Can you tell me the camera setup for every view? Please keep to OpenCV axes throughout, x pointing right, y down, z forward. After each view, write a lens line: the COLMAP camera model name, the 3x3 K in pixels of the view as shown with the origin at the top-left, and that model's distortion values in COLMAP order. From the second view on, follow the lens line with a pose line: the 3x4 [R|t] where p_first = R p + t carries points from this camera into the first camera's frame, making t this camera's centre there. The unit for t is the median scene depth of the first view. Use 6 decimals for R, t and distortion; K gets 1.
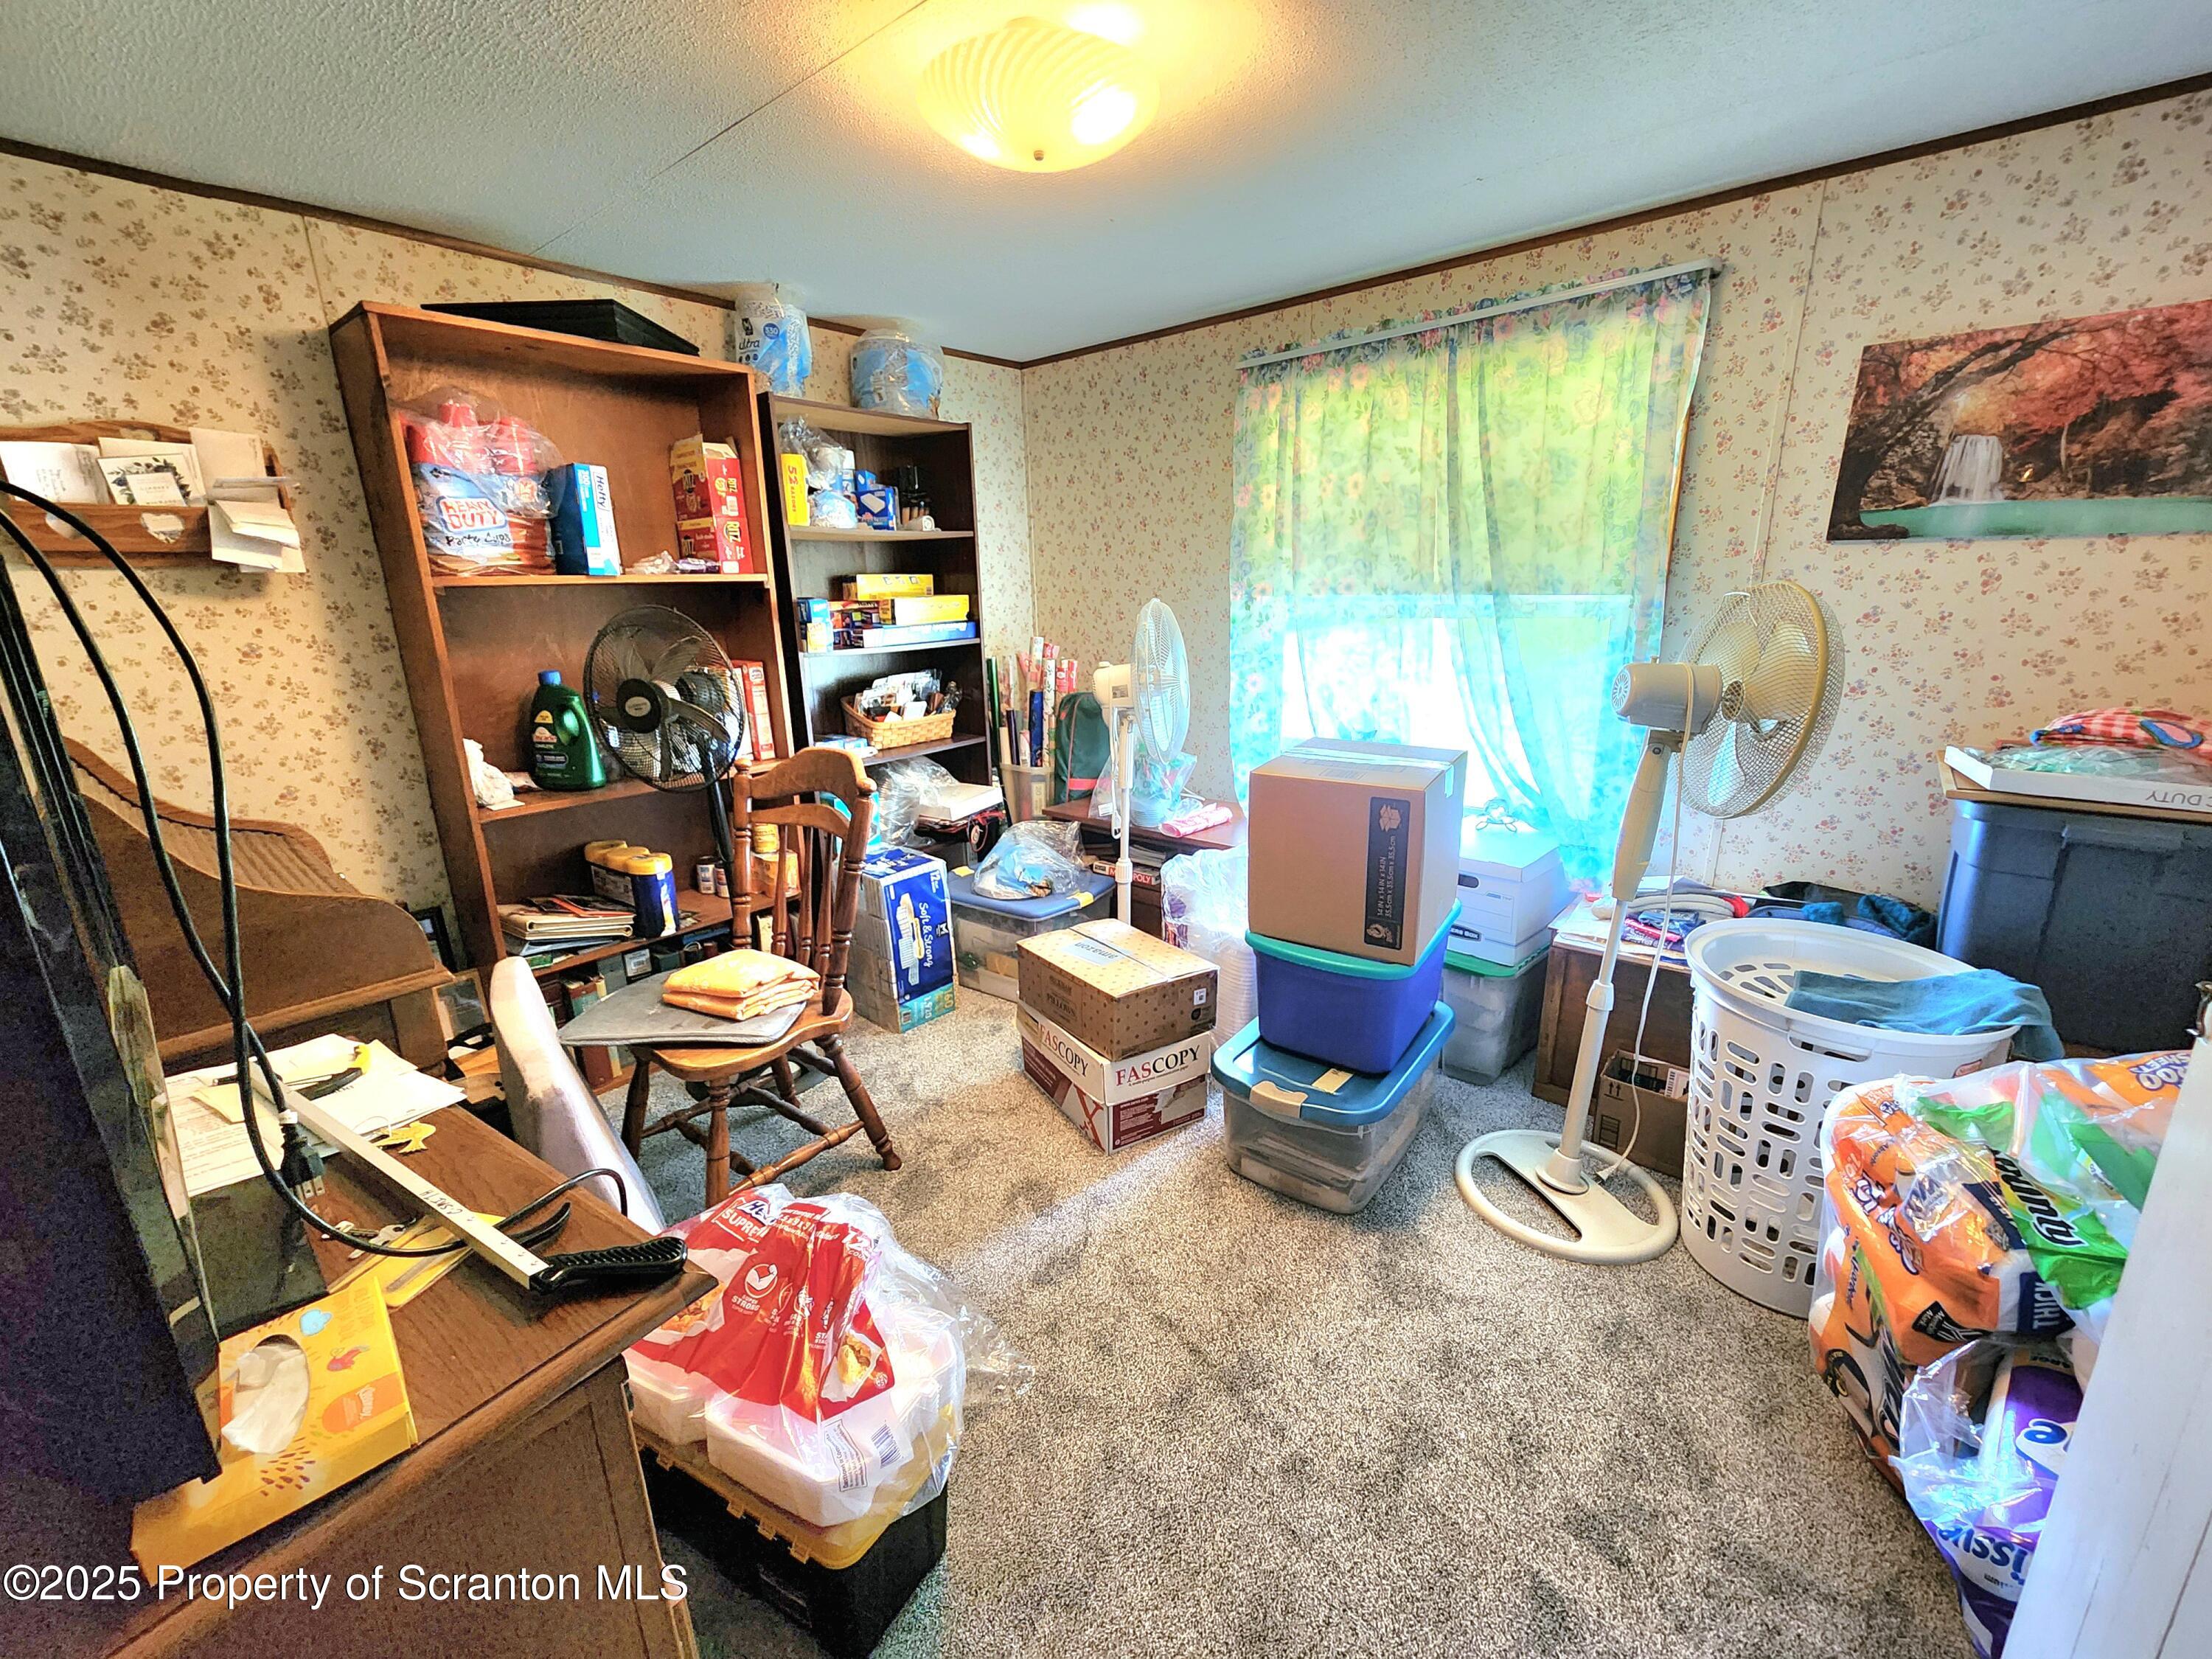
lens RADIAL K [[906.9, 0, 1105.4], [0, 906.9, 829.3], [0, 0, 1]] dist [-0.001571, 0.001319]
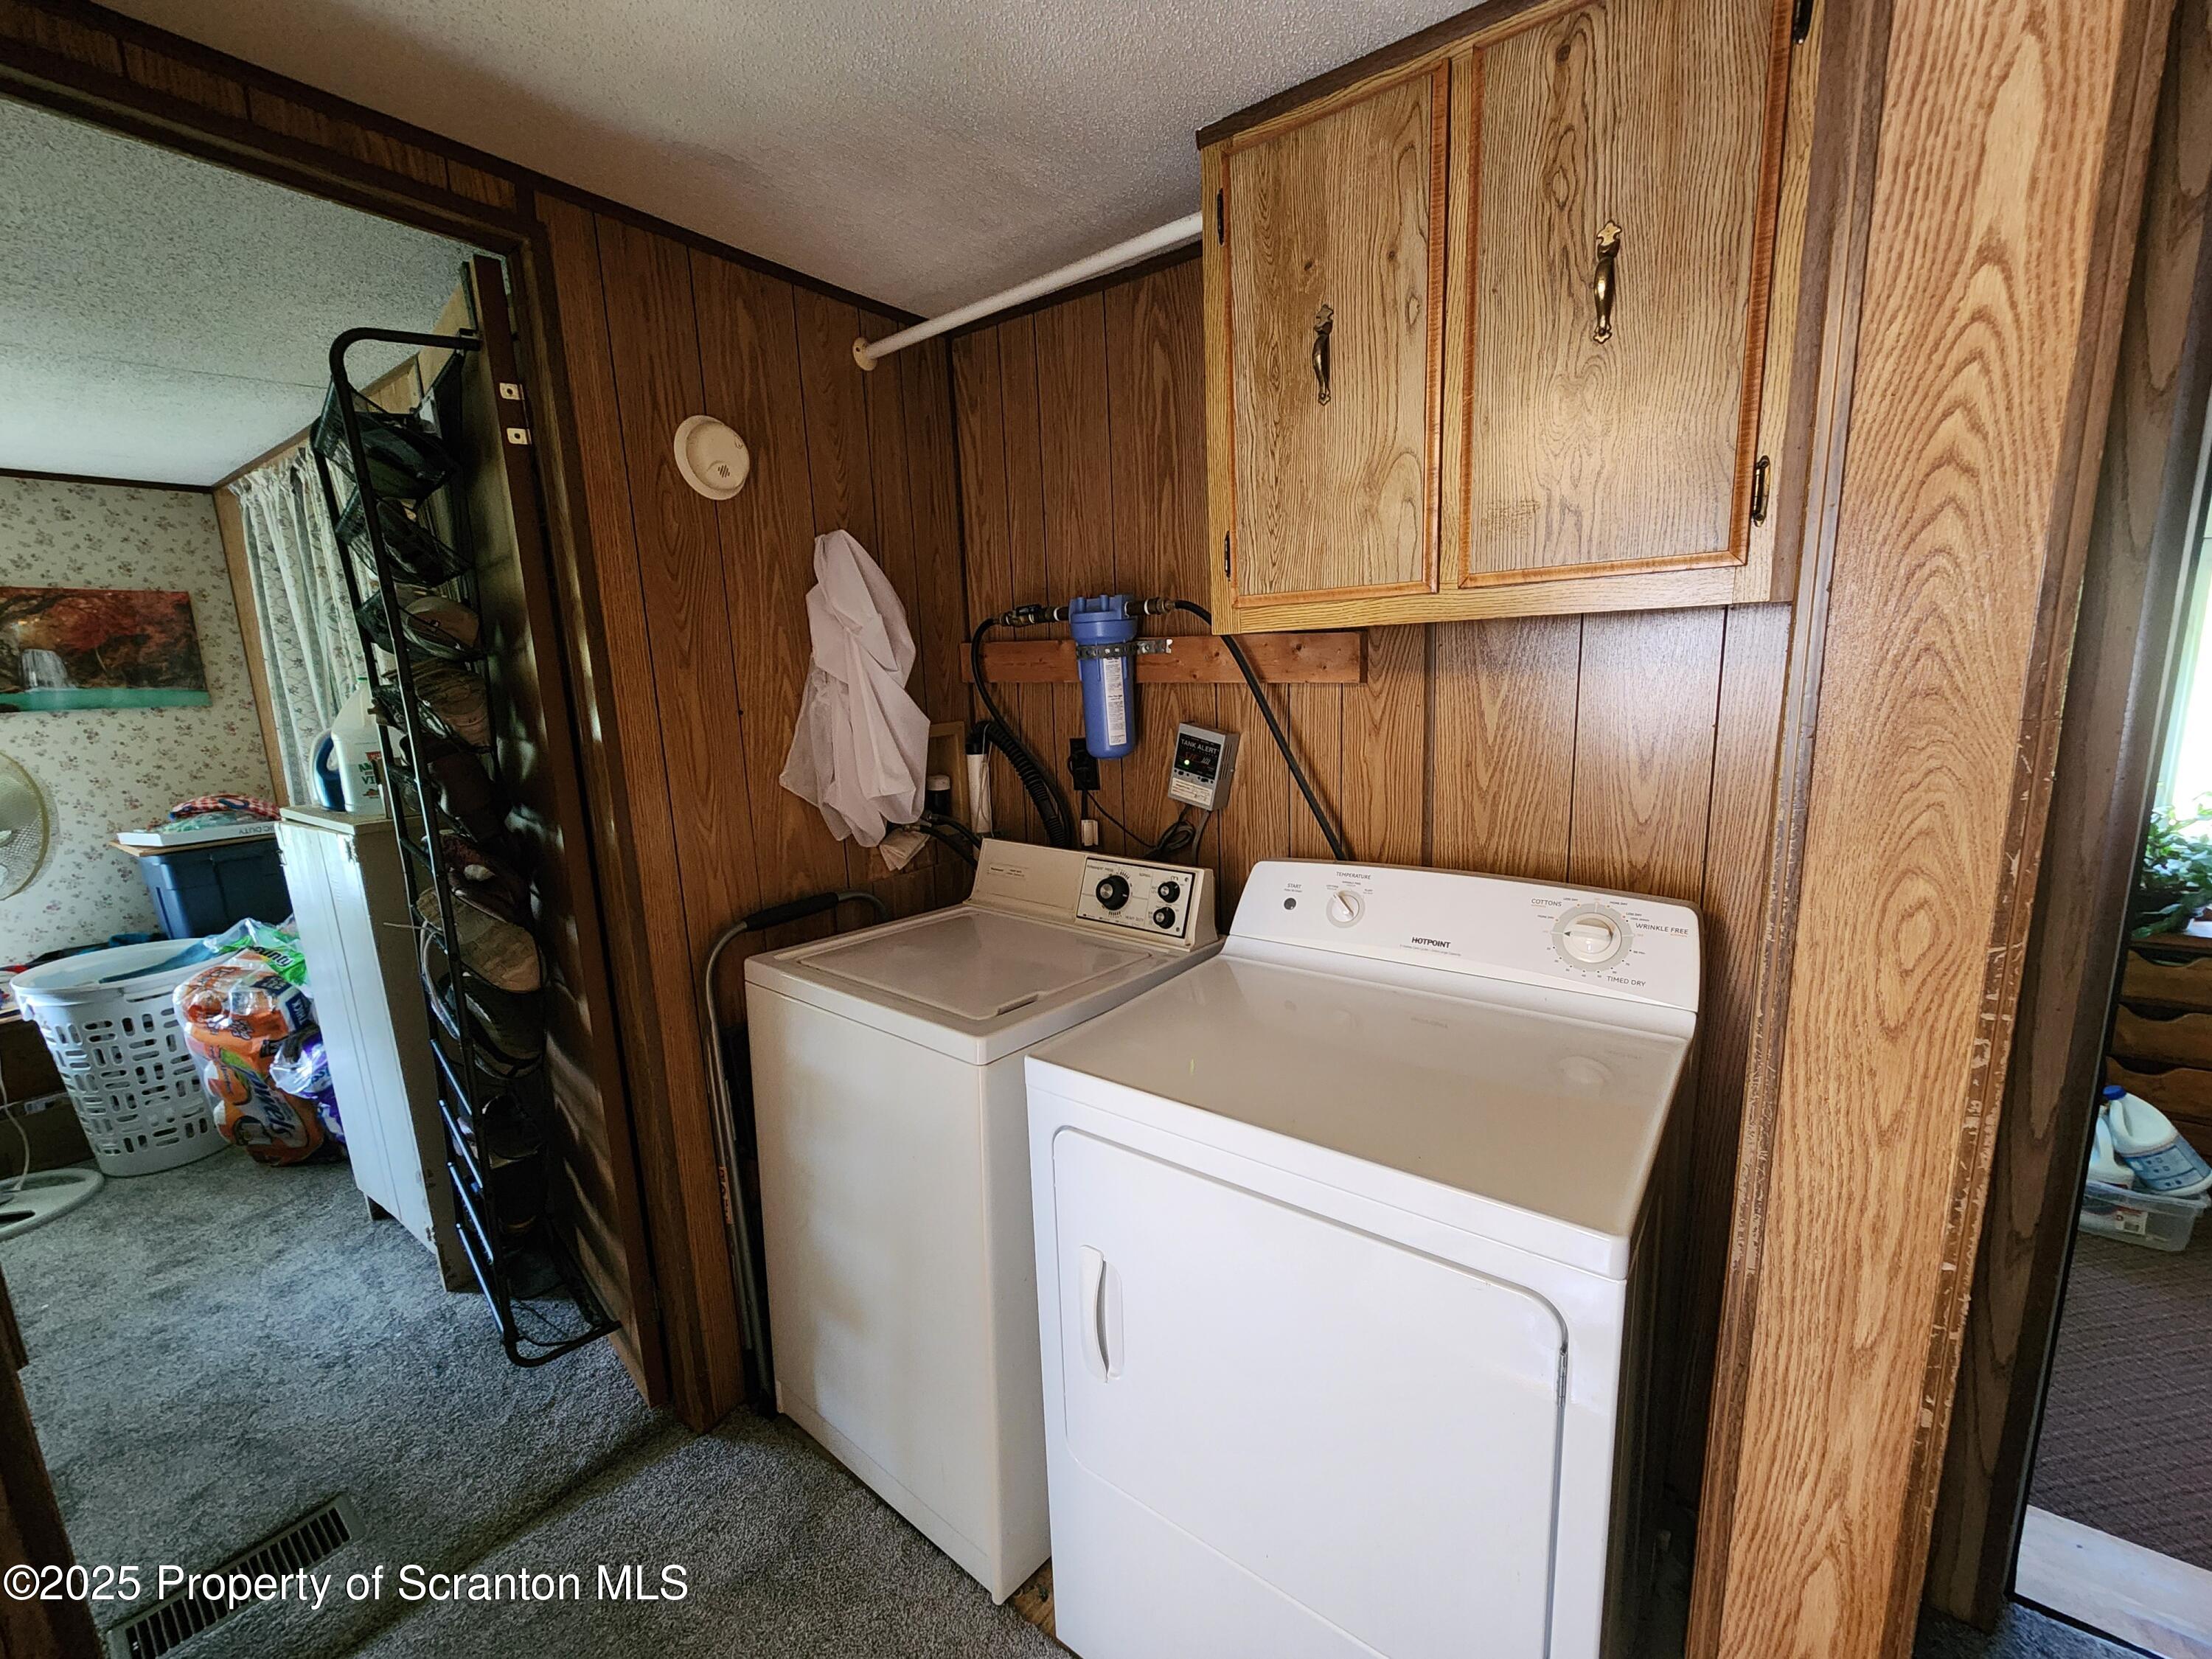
lens RADIAL K [[906.9, 0, 1104.8], [0, 906.9, 834.3], [0, 0, 1]] dist [-0.001571, 0.001319]
pose [[-0.076008, -0.162892, 0.983712, -0.926277], [0.307179, 0.934757, 0.178520, 0.184934], [-0.948611, 0.315745, -0.021013, -0.740214]]
